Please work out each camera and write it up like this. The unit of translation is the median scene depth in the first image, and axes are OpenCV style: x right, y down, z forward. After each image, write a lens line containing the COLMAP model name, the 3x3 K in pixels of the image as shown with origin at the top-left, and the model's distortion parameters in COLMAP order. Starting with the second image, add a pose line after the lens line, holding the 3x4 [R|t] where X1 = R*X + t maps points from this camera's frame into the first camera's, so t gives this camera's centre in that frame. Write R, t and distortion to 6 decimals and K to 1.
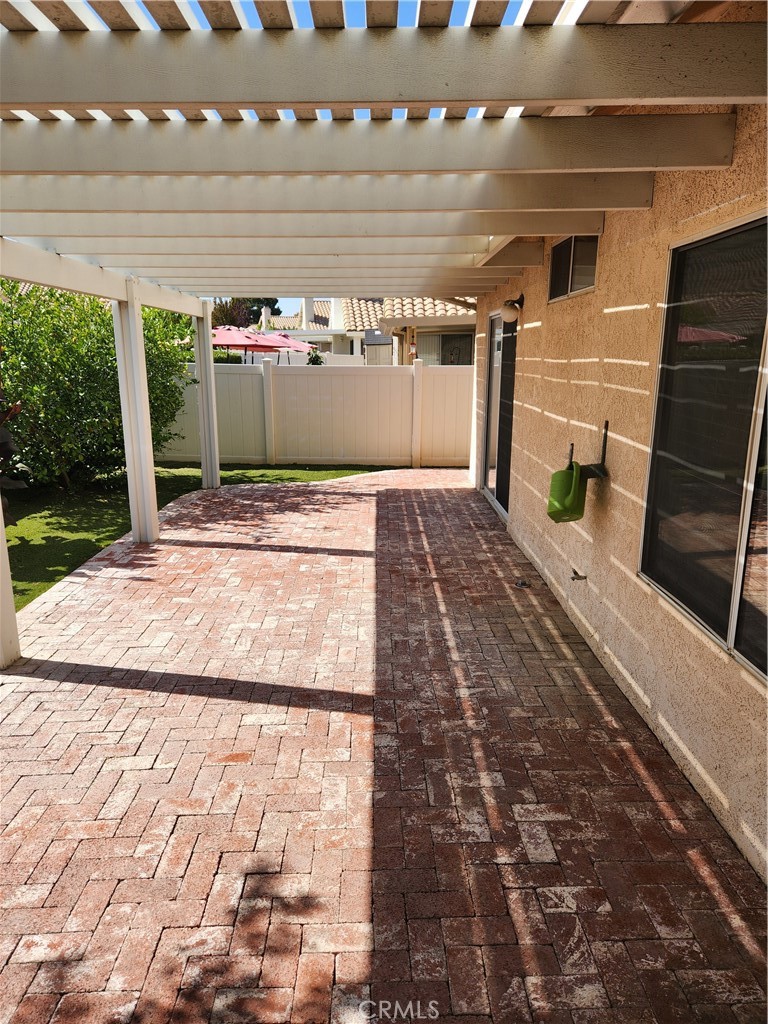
lens RADIAL K [[686.0, 0, 379.7], [0, 686.0, 518.2], [0, 0, 1]] dist [0.071654, -0.064942]
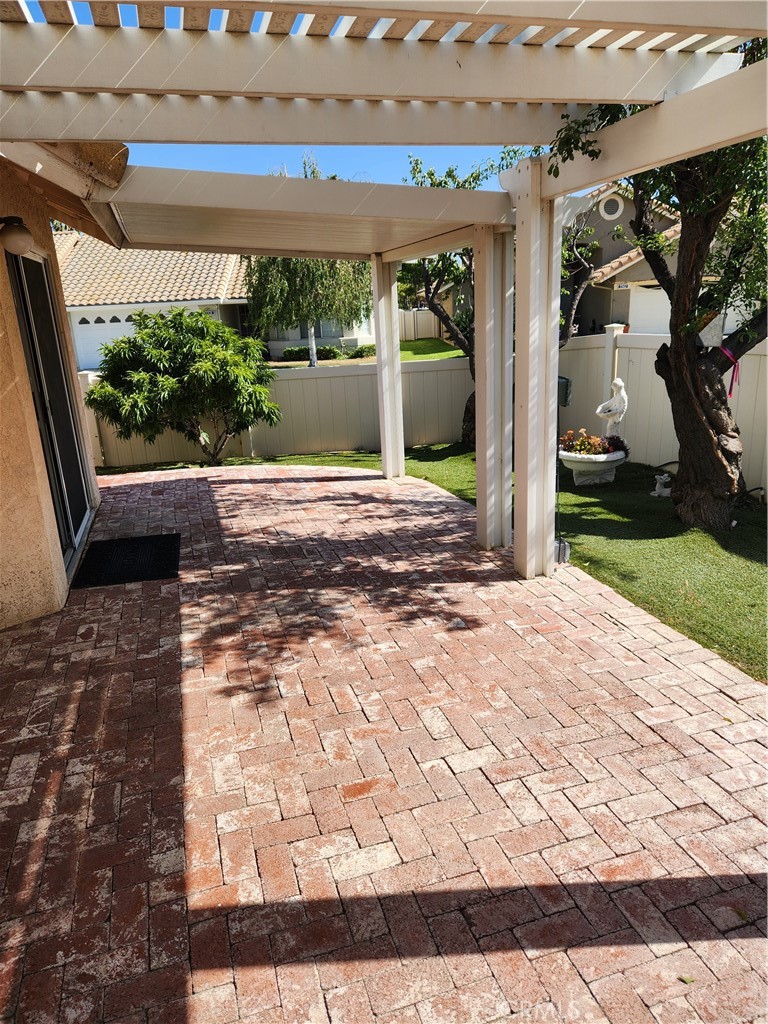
lens RADIAL K [[688.5, 0, 384.0], [0, 688.5, 512.0], [0, 0, 1]] dist [0.002873, 0.001624]
pose [[-0.957486, 0.127340, -0.258853, -0.070048], [-0.019243, 0.867111, 0.497744, -0.357965], [0.287837, 0.481564, -0.827796, 1.596969]]
